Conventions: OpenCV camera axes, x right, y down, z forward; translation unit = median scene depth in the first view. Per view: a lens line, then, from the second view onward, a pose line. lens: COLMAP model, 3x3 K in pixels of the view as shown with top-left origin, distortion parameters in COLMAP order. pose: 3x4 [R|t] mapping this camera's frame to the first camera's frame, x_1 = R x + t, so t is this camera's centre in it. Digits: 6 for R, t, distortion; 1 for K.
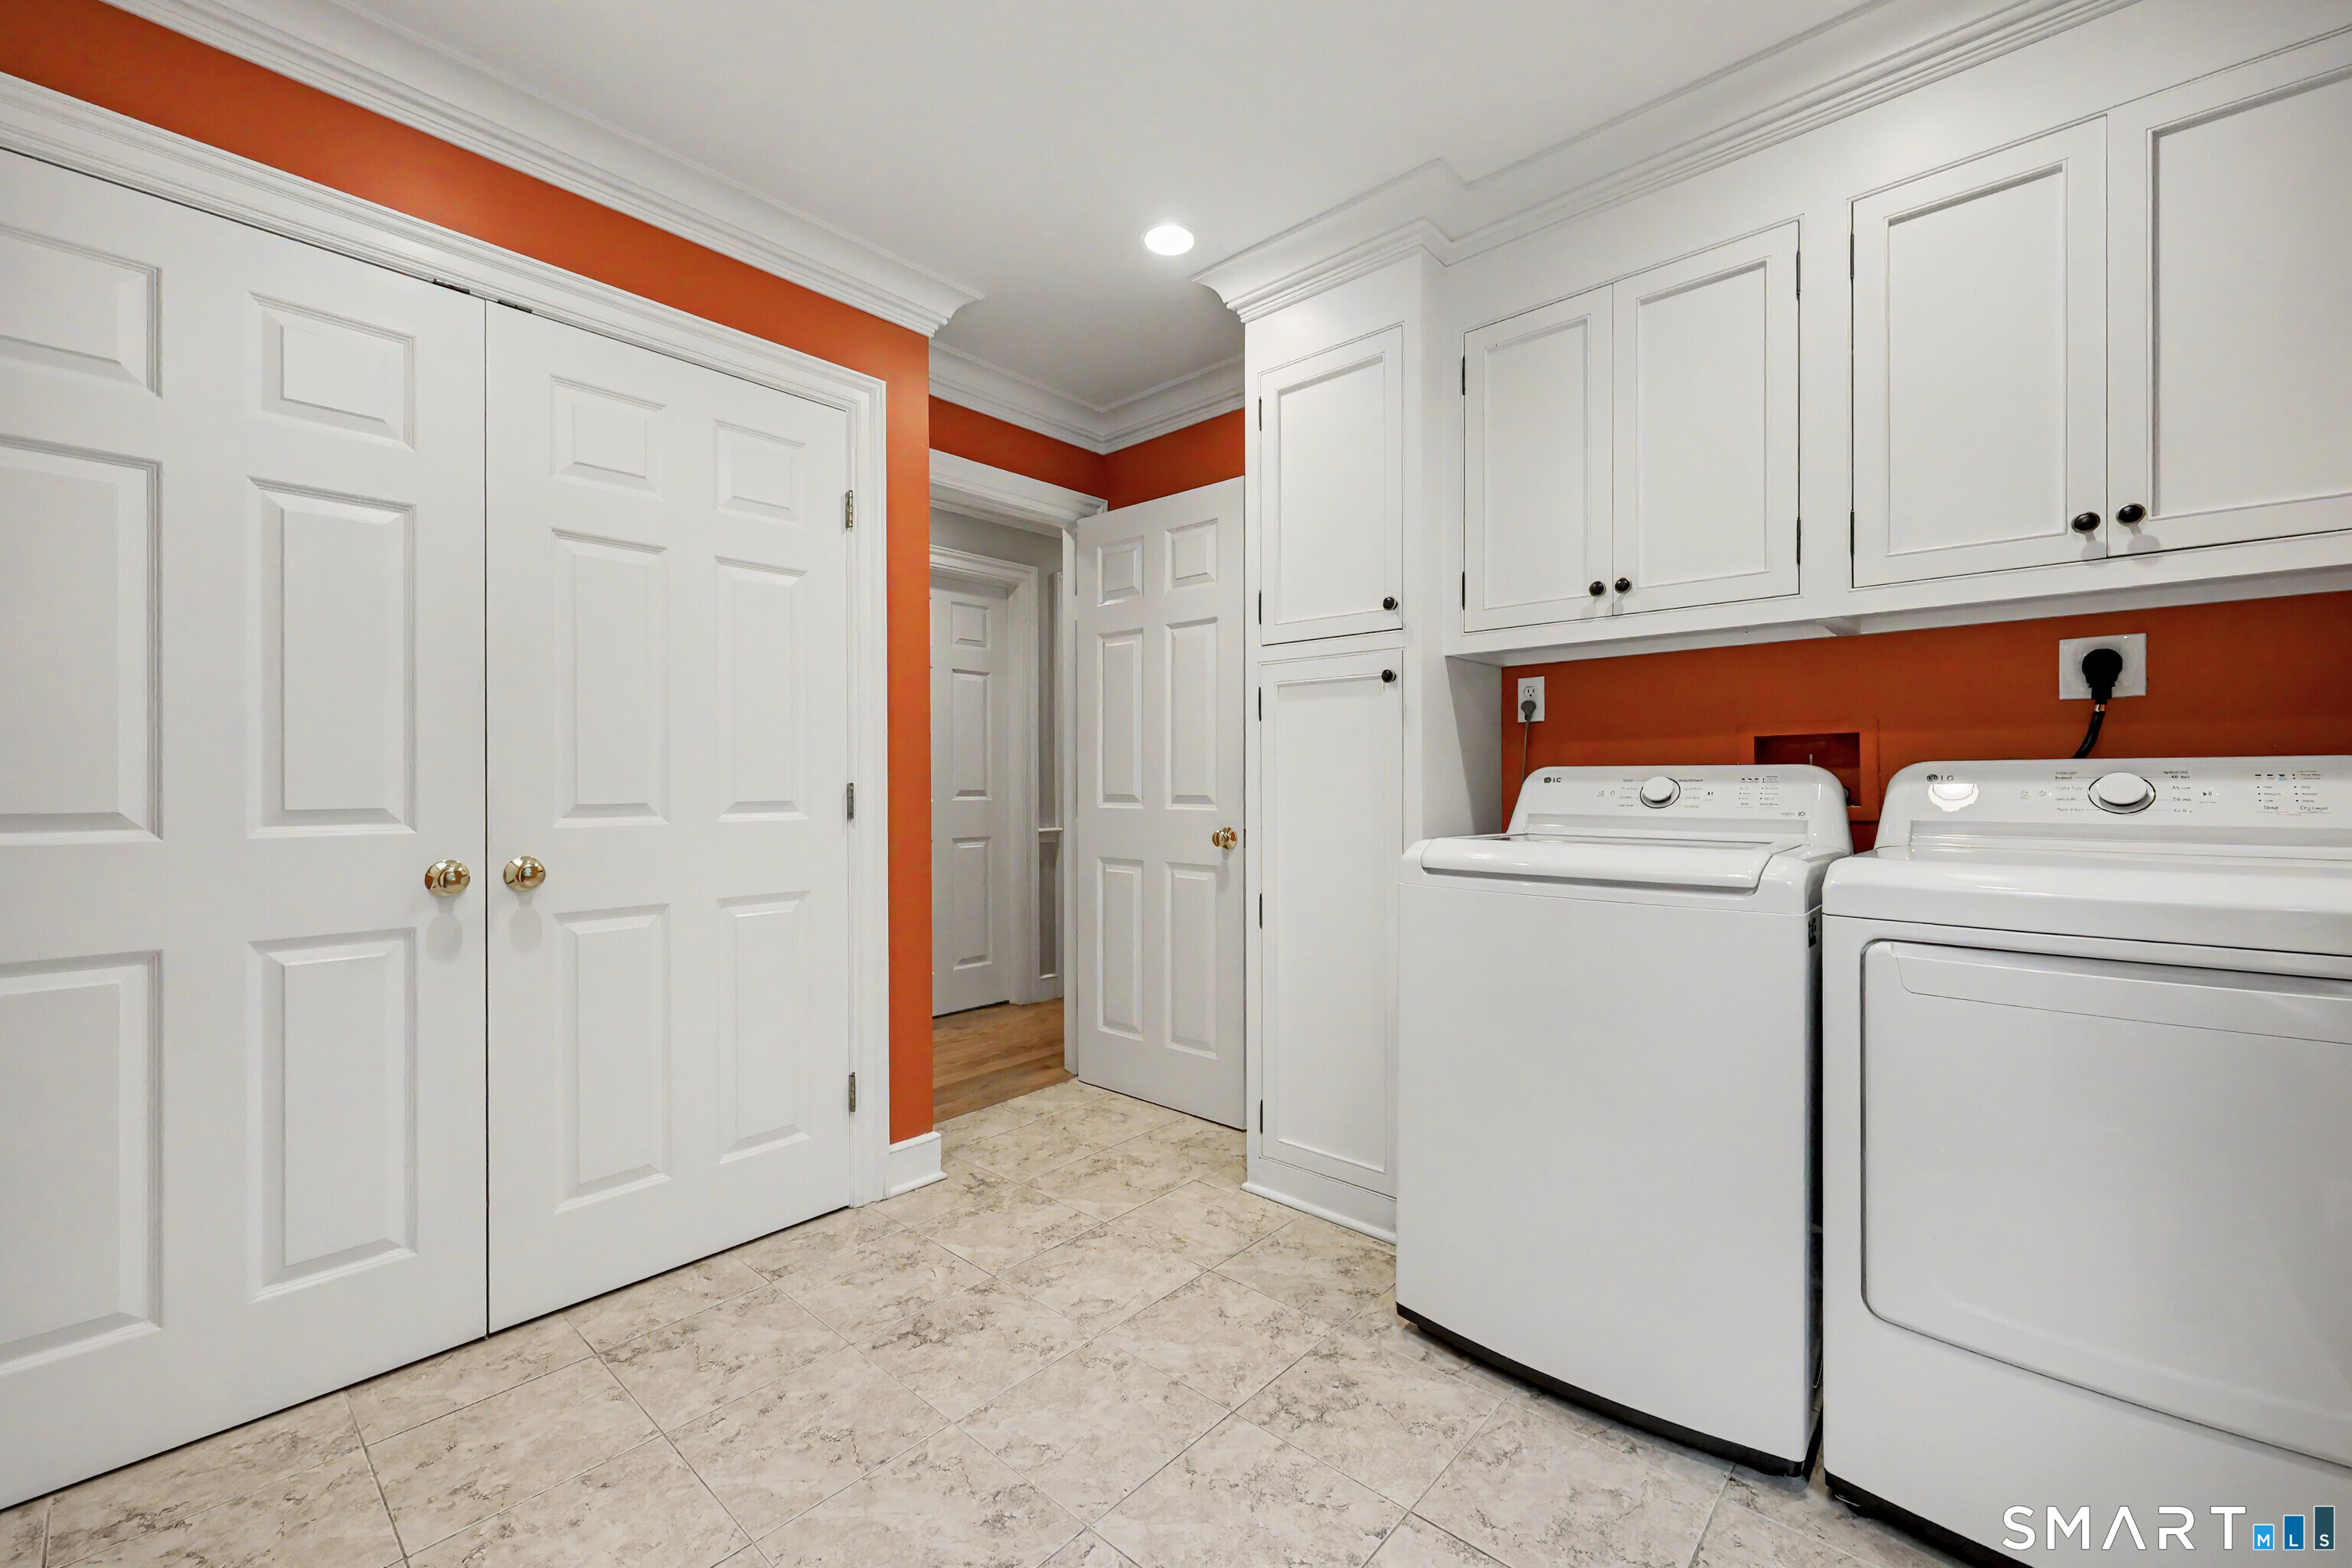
lens RADIAL K [[955.7, 0, 1191.2], [0, 955.7, 779.8], [0, 0, 1]] dist [-0.009855, -0.000559]
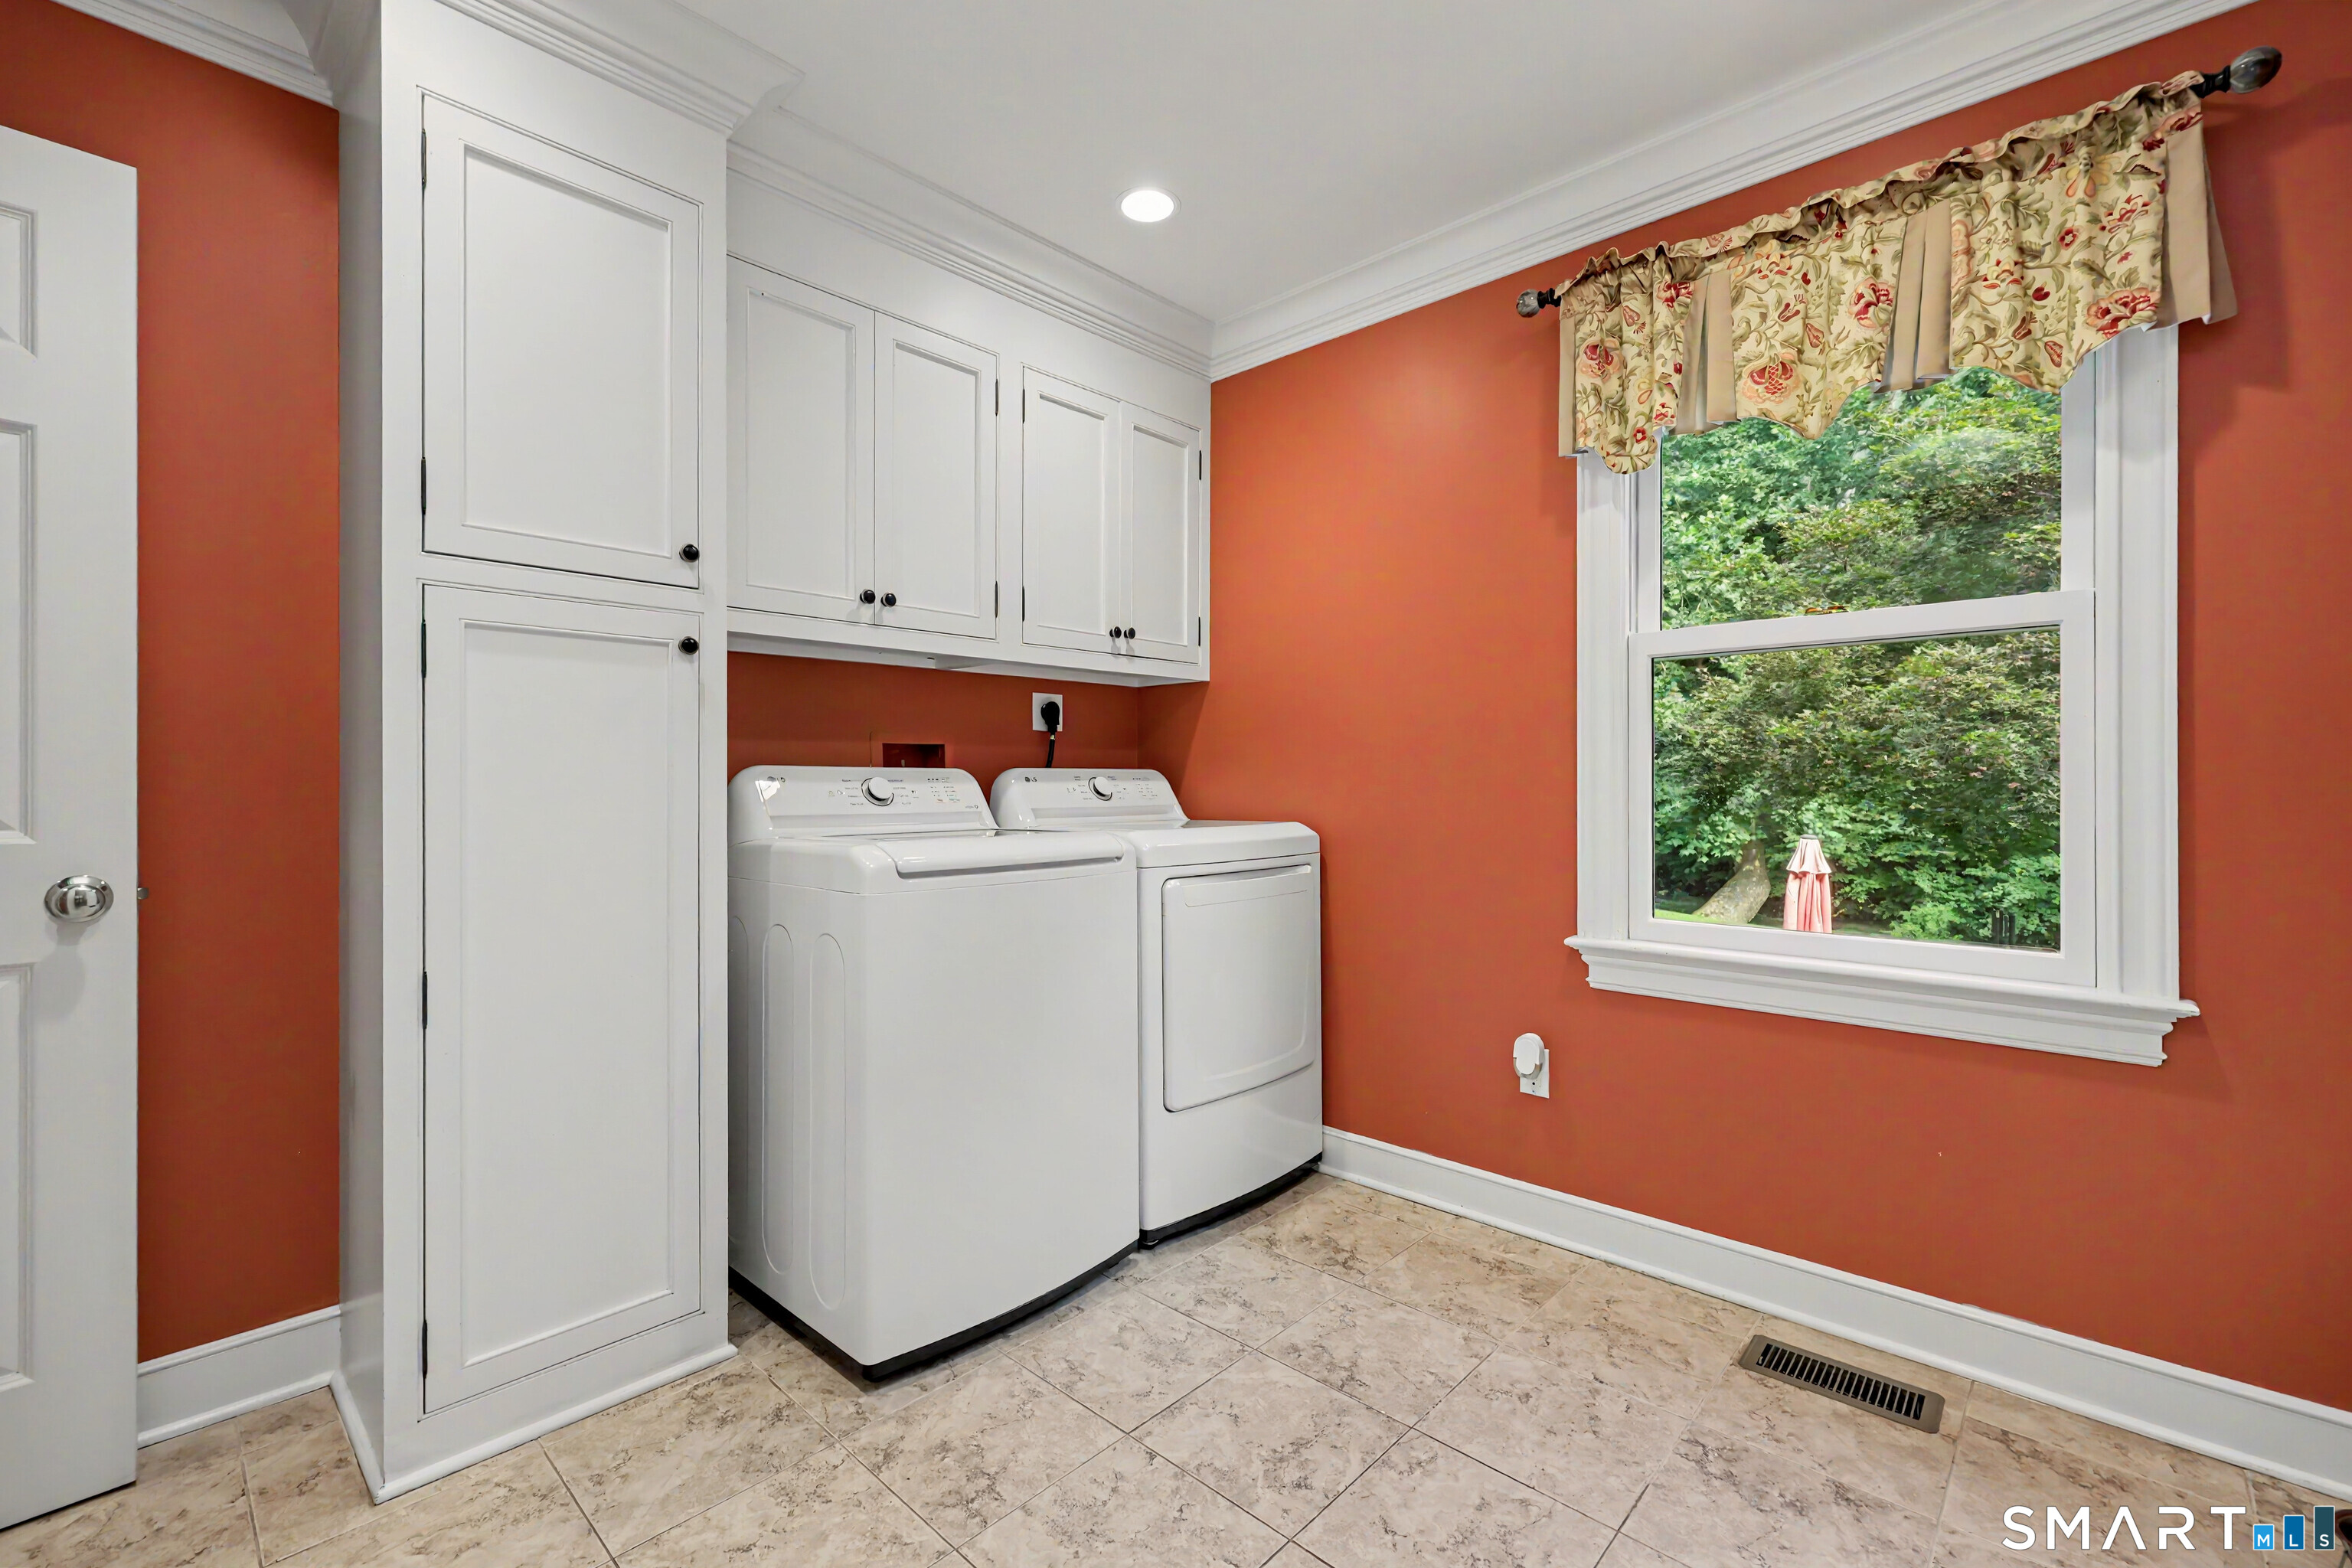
lens RADIAL K [[998.7, 0, 1182.1], [0, 998.7, 780.1], [0, 0, 1]] dist [0.000512, -0.000456]
pose [[0.014447, 0.004554, 0.999885, -0.700515], [-0.000854, 0.999989, -0.004542, 0.005100], [-0.999895, -0.000788, 0.014451, 0.680762]]
